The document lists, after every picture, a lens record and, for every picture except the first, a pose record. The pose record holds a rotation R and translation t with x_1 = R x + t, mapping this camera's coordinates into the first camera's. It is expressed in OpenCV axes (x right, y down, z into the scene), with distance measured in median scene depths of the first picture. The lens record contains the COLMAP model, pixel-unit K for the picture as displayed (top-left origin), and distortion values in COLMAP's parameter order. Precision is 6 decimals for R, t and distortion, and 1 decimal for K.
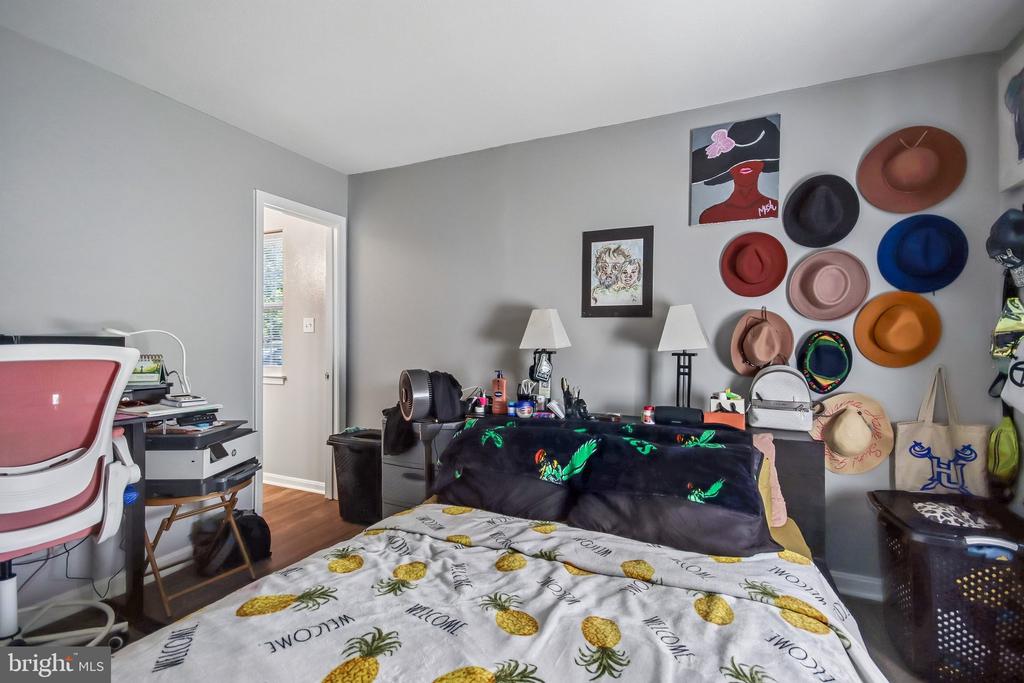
lens RADIAL K [[473.0, 0, 510.3], [0, 473.0, 342.8], [0, 0, 1]] dist [0.022638, -0.005506]
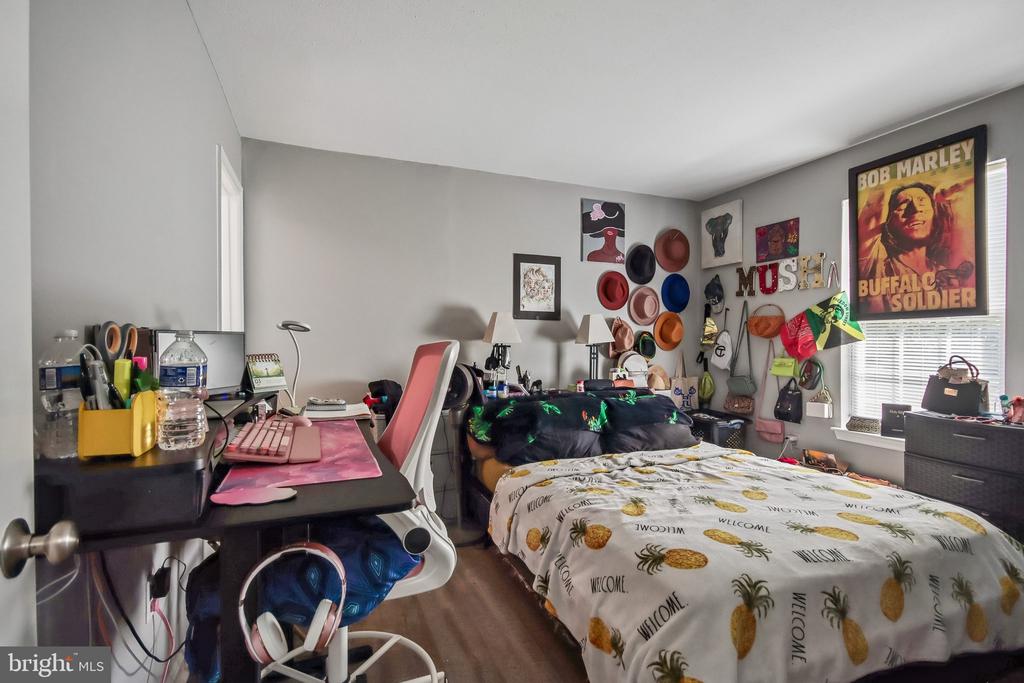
lens RADIAL K [[473.0, 0, 522.9], [0, 473.0, 341.9], [0, 0, 1]] dist [0.022638, -0.005506]
pose [[0.681435, -0.008699, 0.731827, -0.923988], [0.003830, 0.999958, 0.008320, -0.001734], [-0.731869, -0.002867, 0.681439, 0.111312]]
